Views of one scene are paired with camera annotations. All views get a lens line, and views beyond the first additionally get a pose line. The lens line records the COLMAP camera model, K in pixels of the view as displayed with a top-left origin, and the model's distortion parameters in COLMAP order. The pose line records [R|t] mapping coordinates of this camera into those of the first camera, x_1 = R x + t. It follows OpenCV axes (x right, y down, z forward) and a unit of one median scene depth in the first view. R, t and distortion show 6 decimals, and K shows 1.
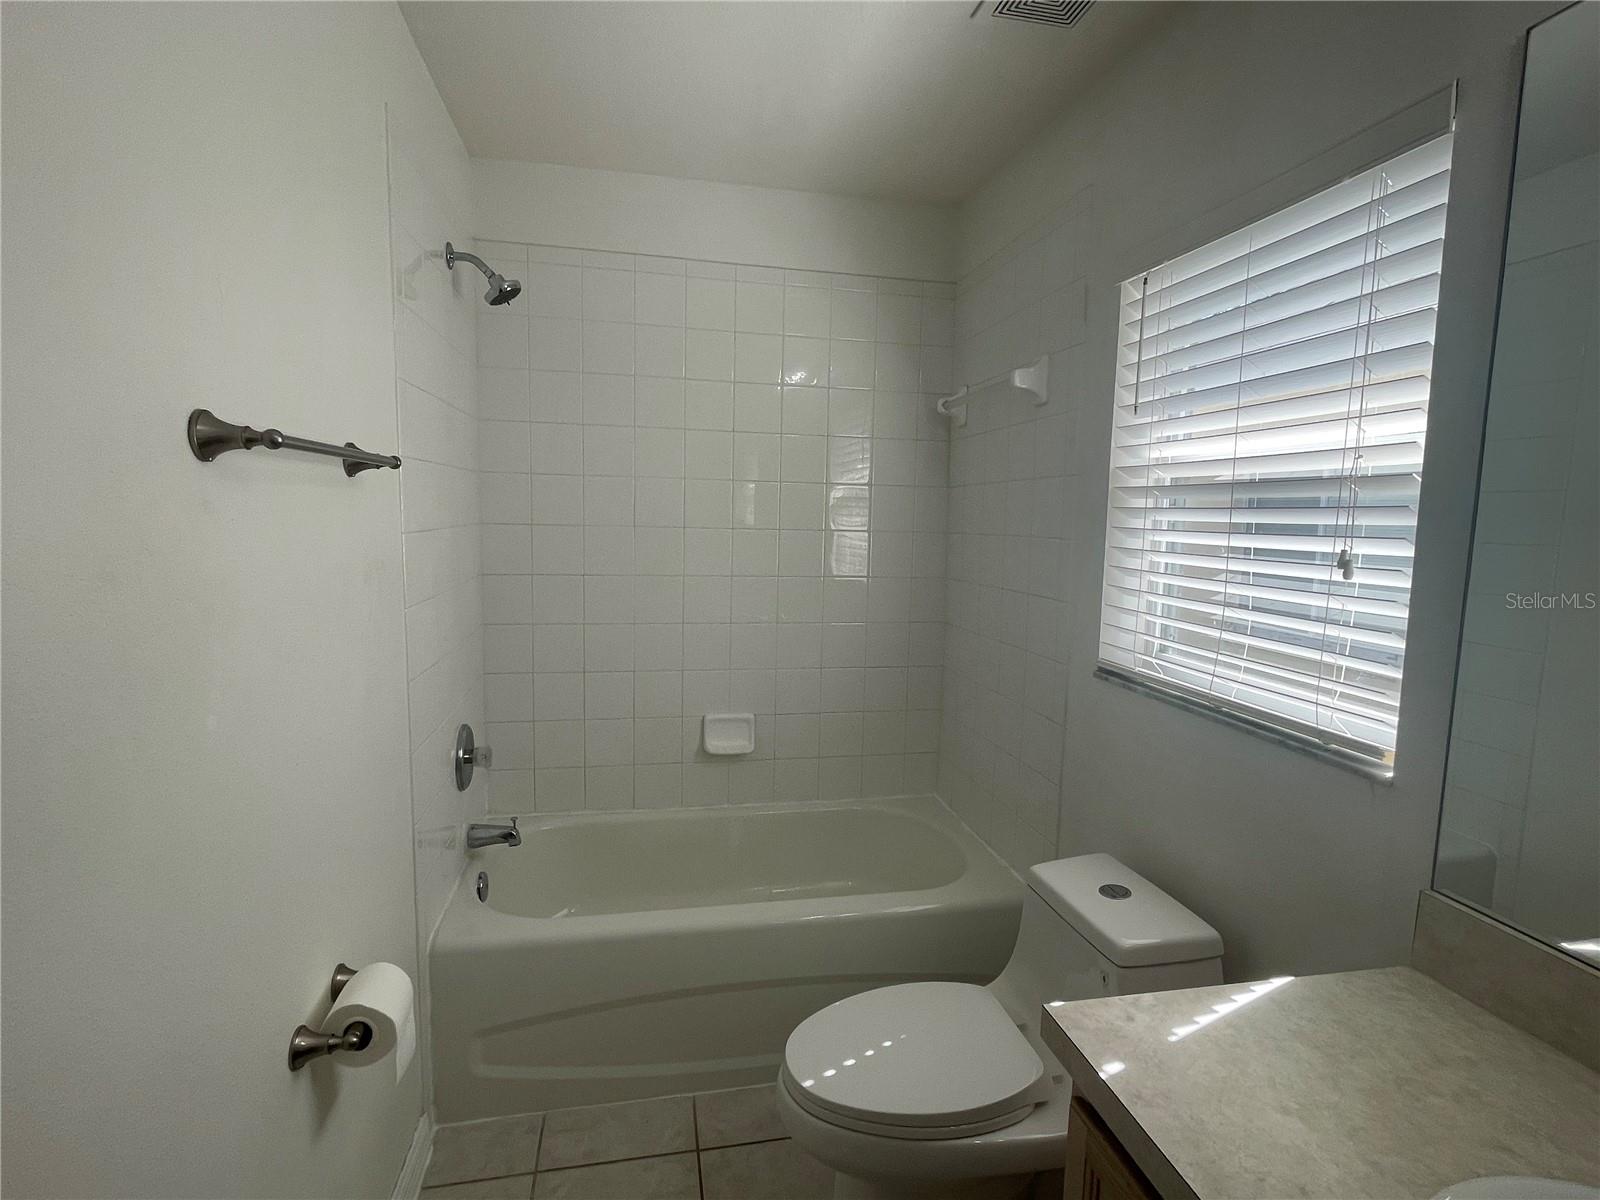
lens RADIAL K [[797.5, 0, 800.0], [0, 797.5, 600.0], [0, 0, 1]] dist [0.000004, -0.000756]
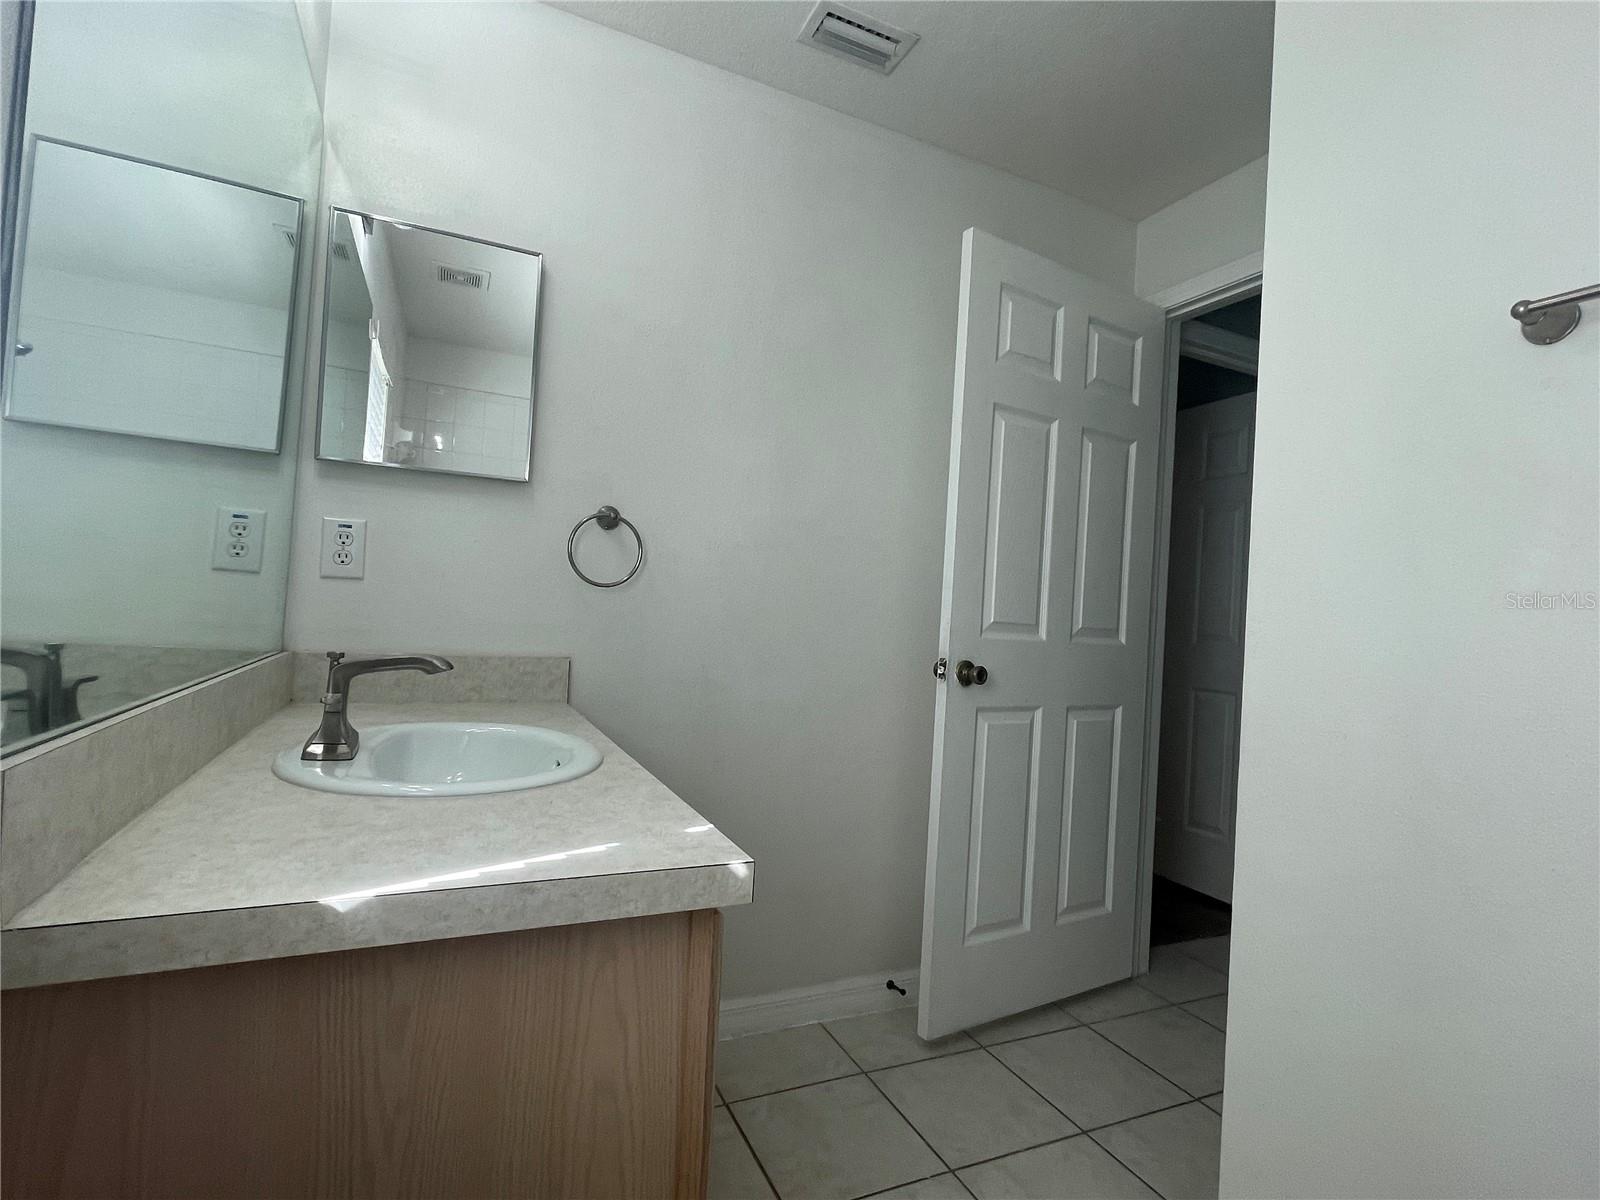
lens RADIAL K [[797.5, 0, 800.0], [0, 797.5, 600.0], [0, 0, 1]] dist [0.000004, -0.000756]
pose [[-0.970654, -0.079547, -0.226944, 0.469466], [-0.100724, 0.991422, 0.083293, 0.190152], [0.218372, 0.103708, -0.970339, 1.772729]]
